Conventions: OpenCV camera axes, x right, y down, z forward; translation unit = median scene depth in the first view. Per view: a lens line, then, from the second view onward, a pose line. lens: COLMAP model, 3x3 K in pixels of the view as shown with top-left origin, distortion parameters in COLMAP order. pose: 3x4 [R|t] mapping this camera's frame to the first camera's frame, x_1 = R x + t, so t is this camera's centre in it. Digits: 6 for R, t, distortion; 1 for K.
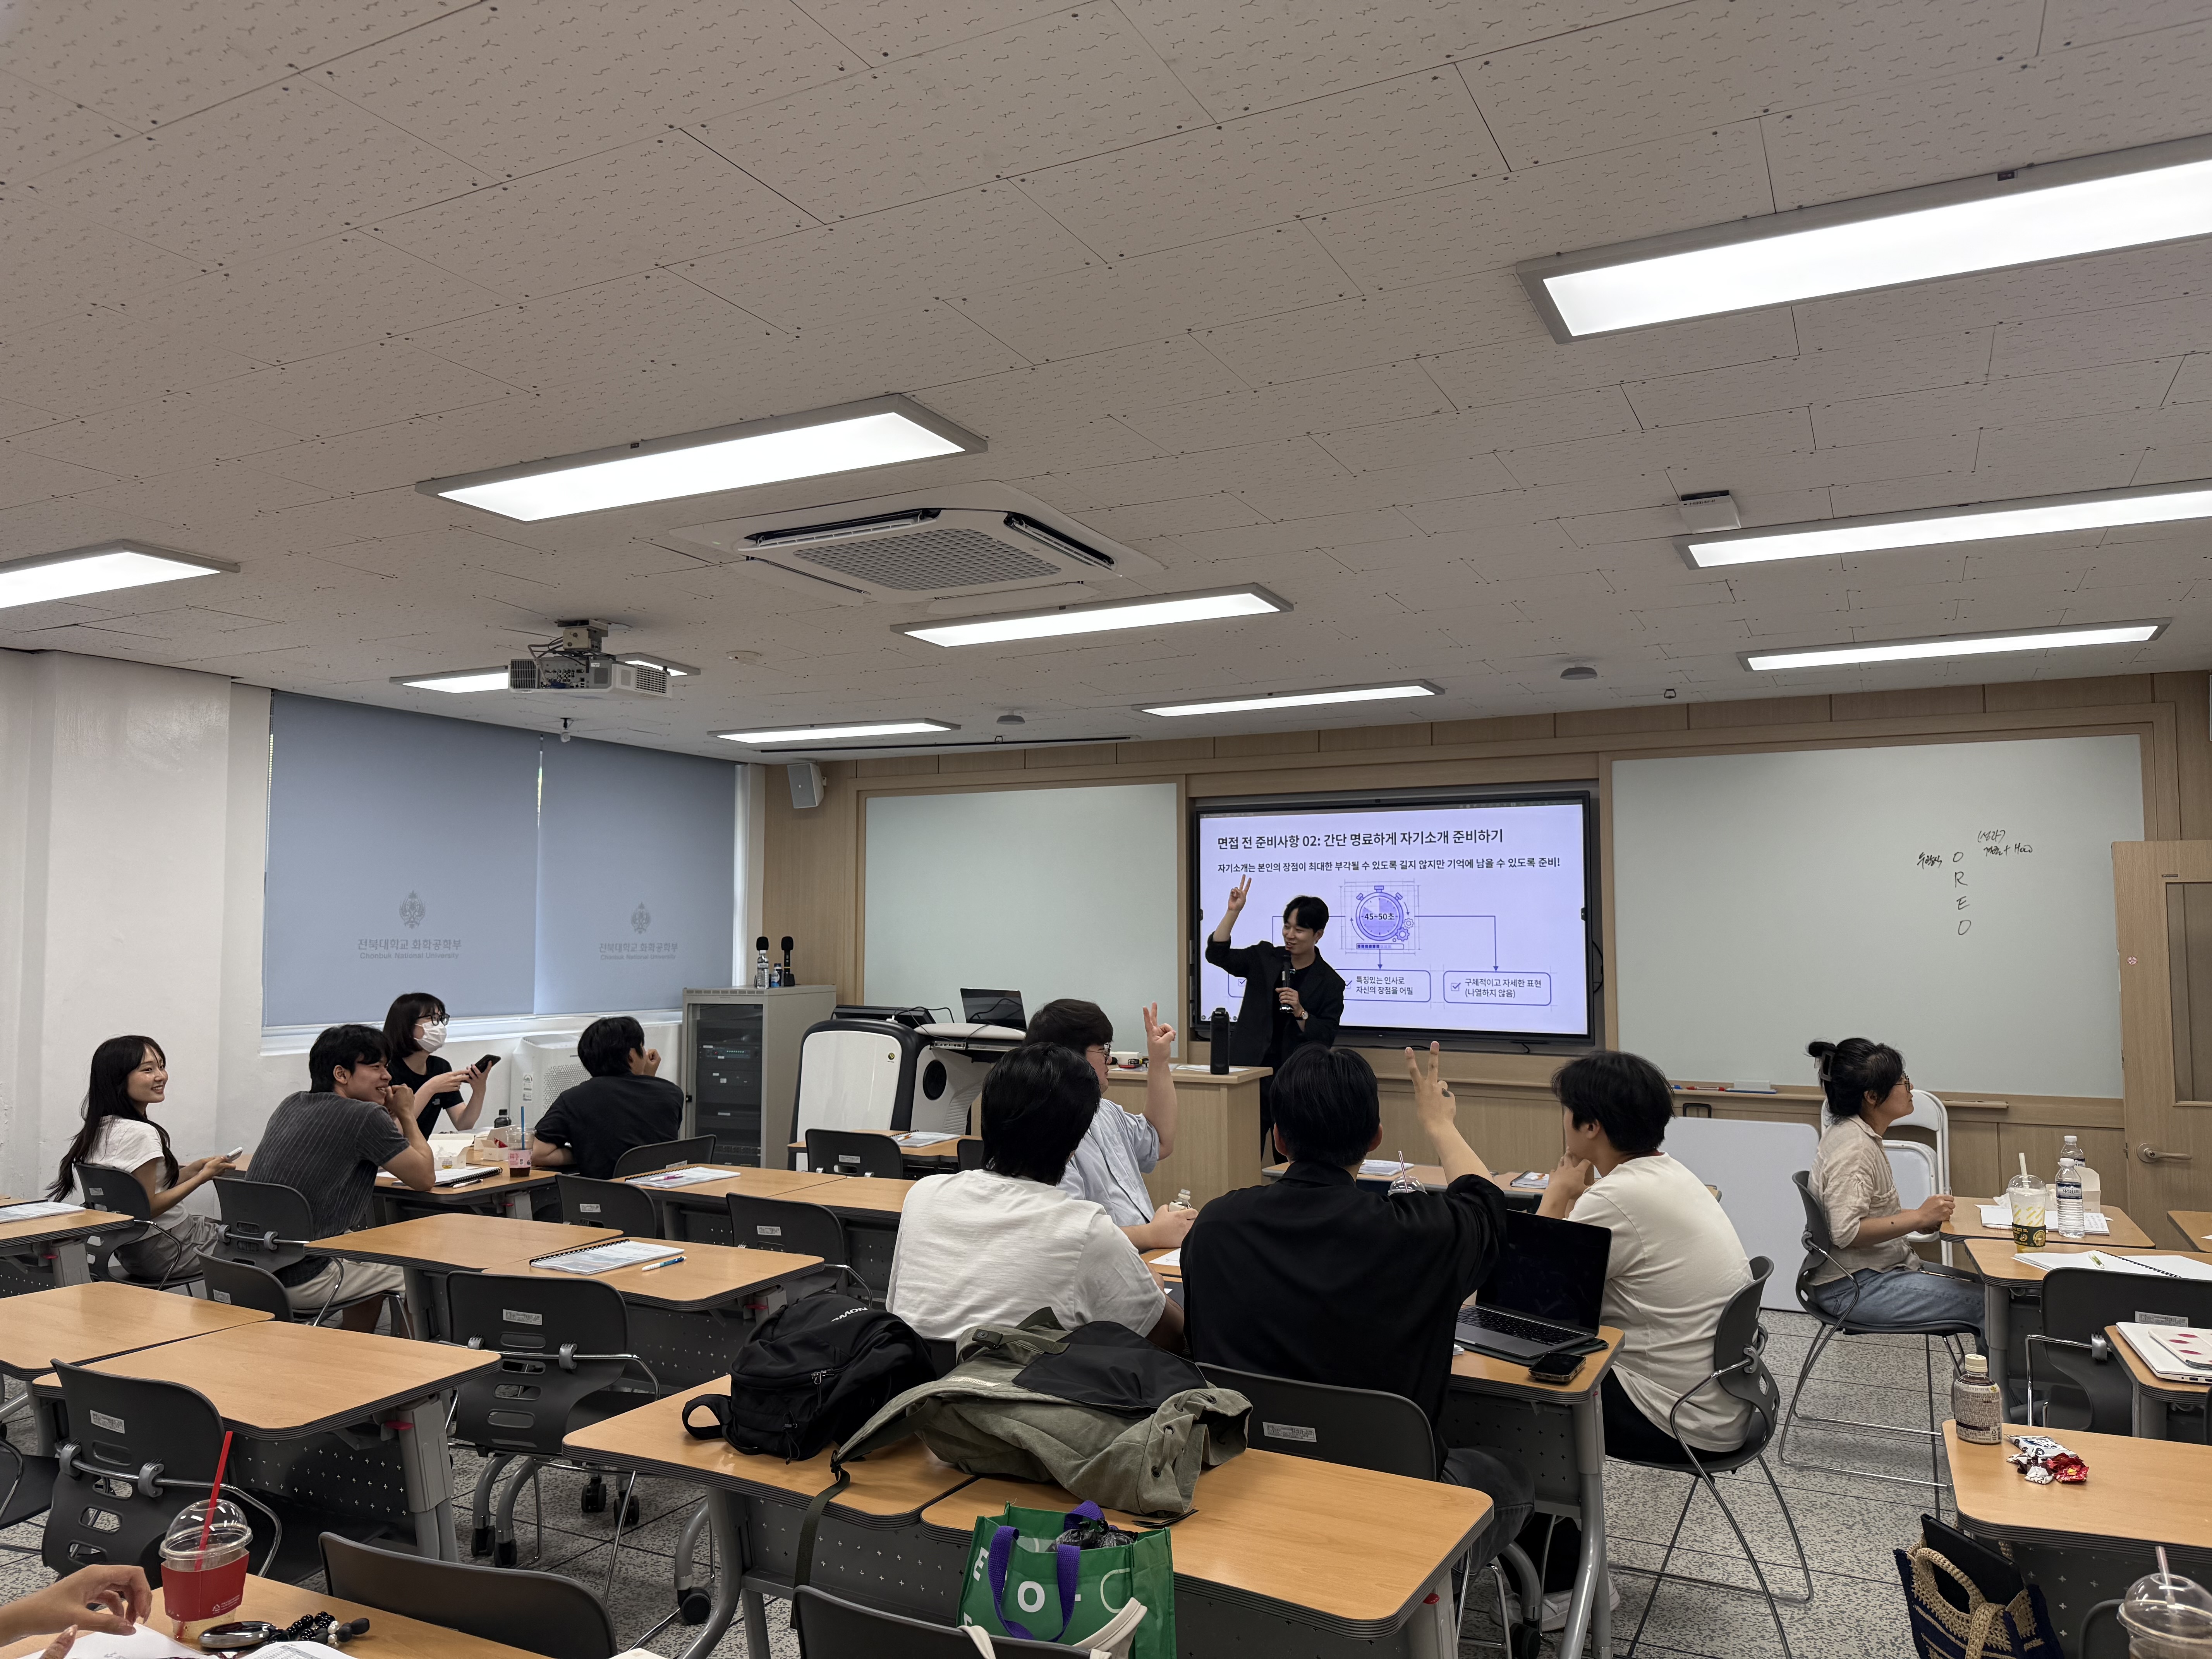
lens RADIAL K [[1559.2, 0, 1106.0], [0, 1559.2, 829.5], [0, 0, 1]] dist [0.183792, -0.147286]
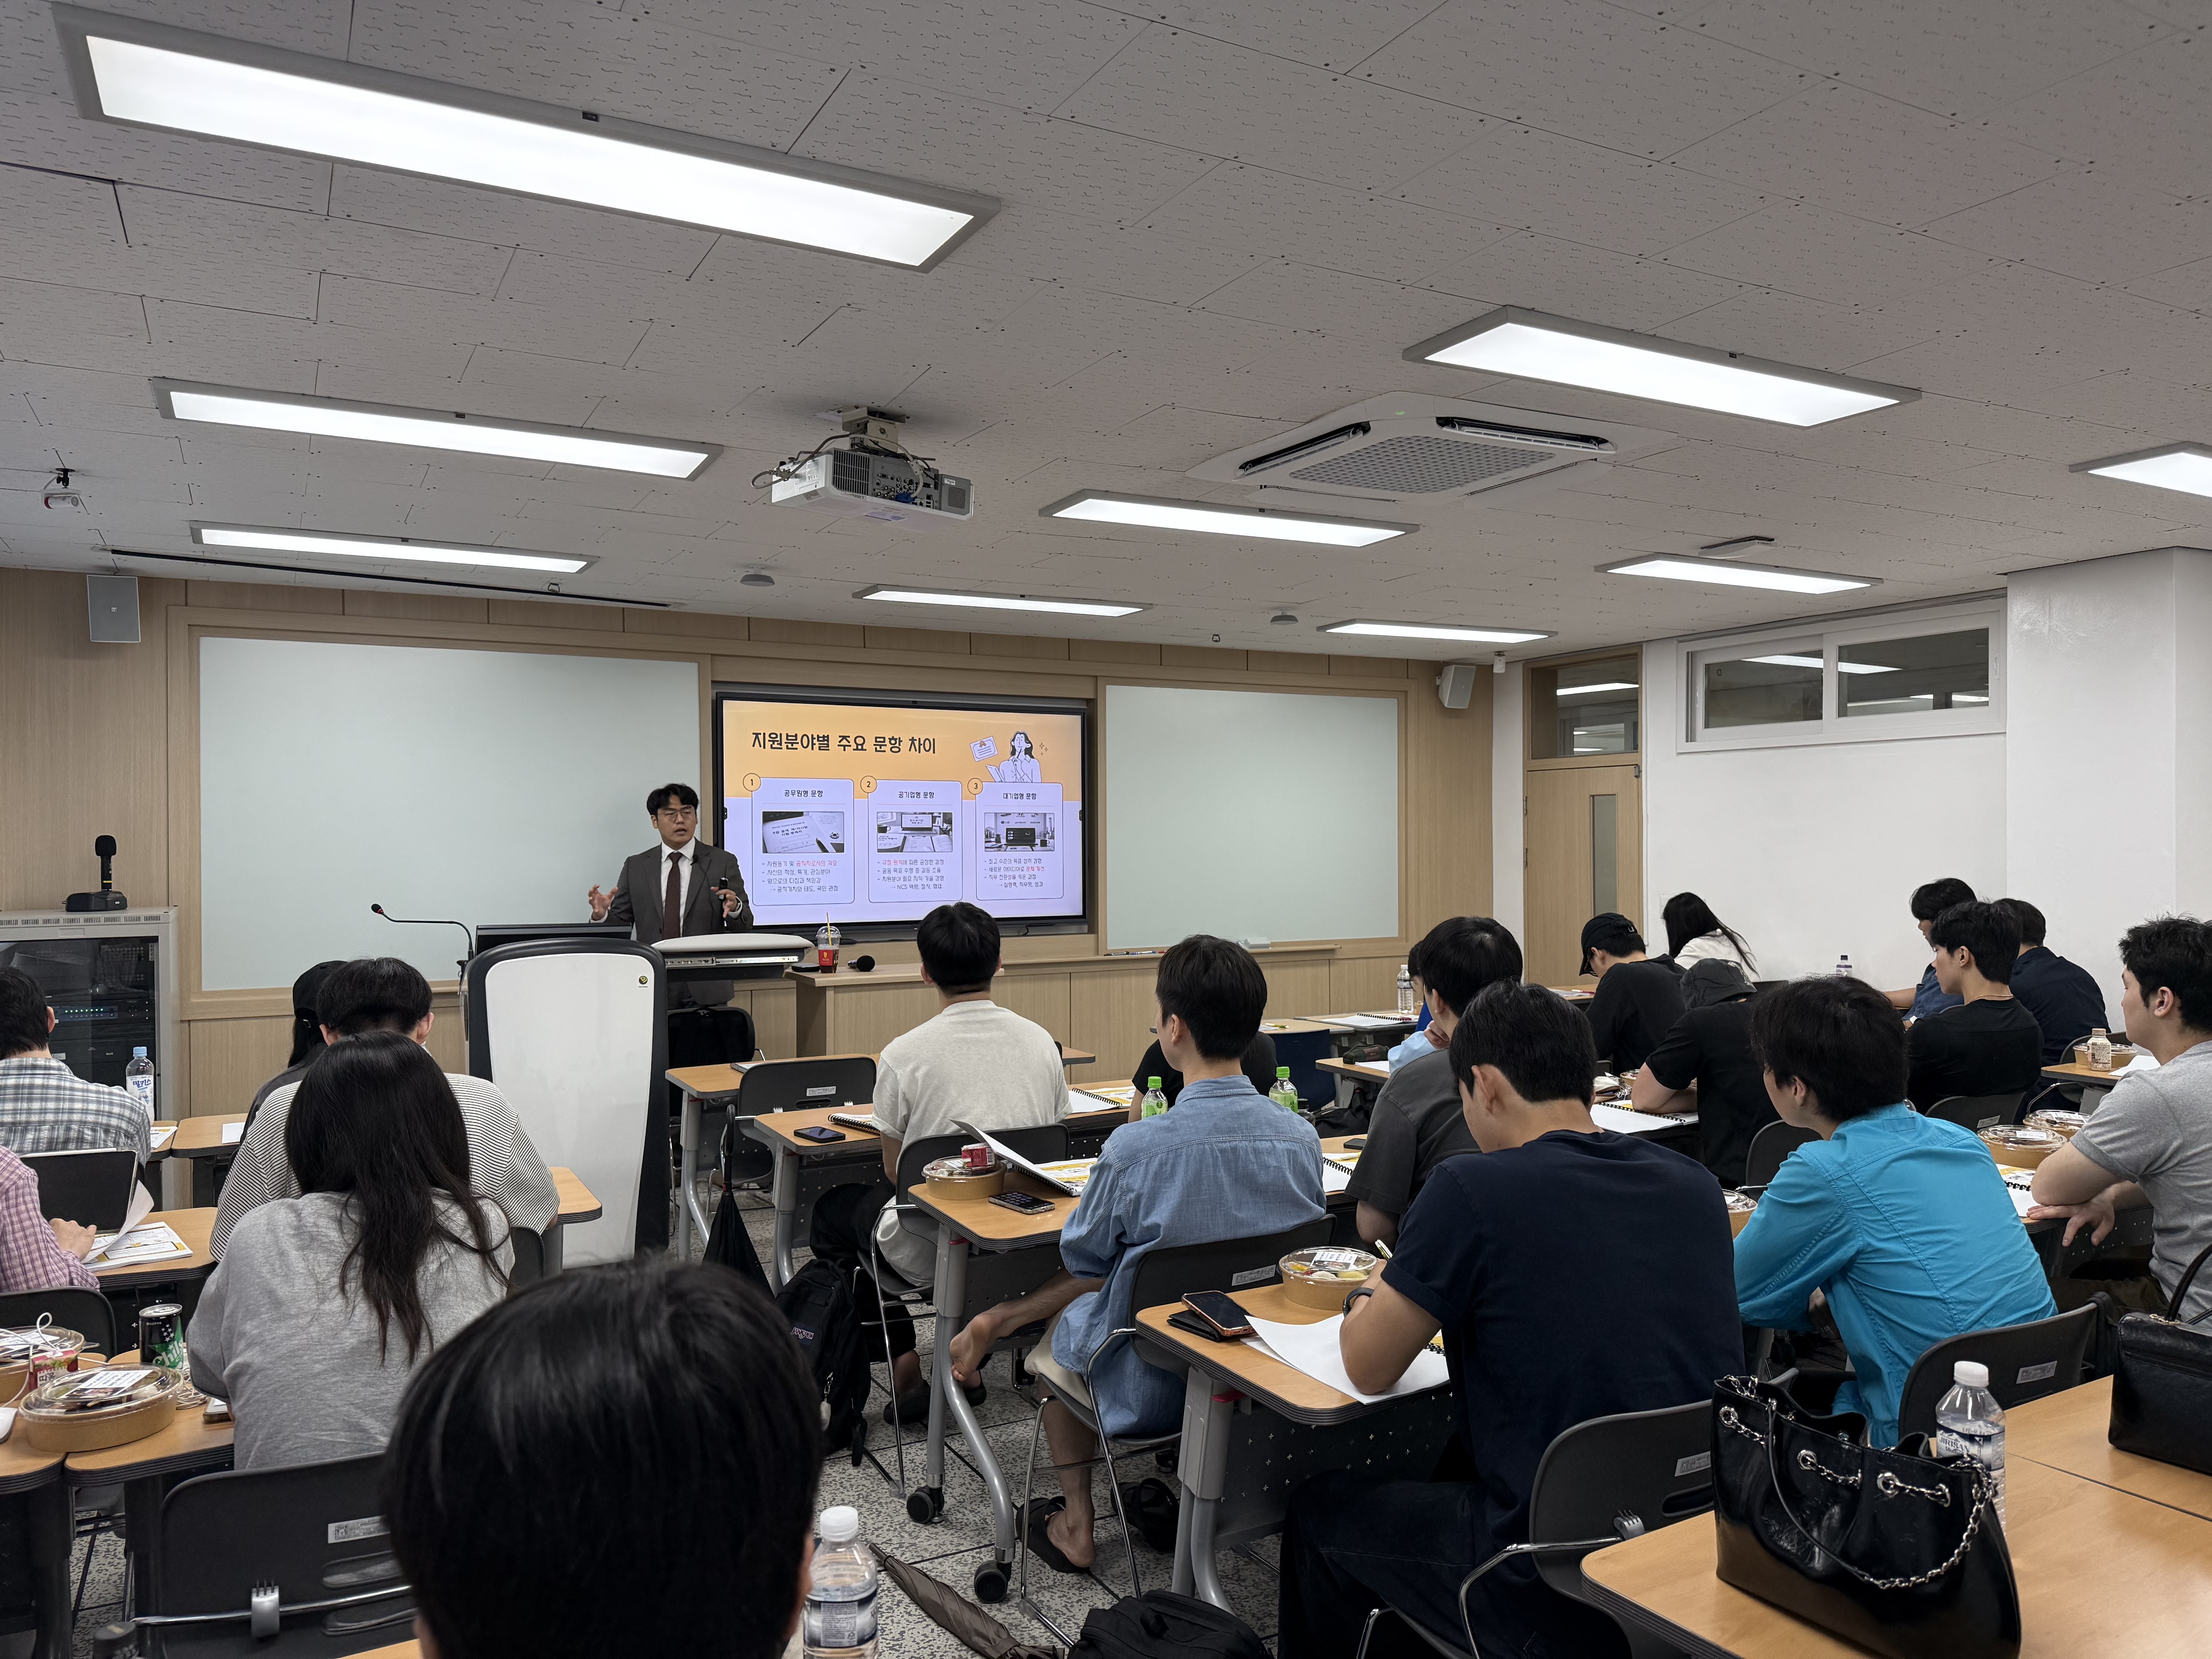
lens RADIAL K [[1559.2, 0, 1106.0], [0, 1559.2, 829.5], [0, 0, 1]] dist [0.183792, -0.147286]
pose [[0.567761, 0.002685, 0.823189, -0.565505], [-0.055761, 0.997823, 0.035205, 0.020486], [-0.821302, -0.065890, 0.566675, 0.296369]]
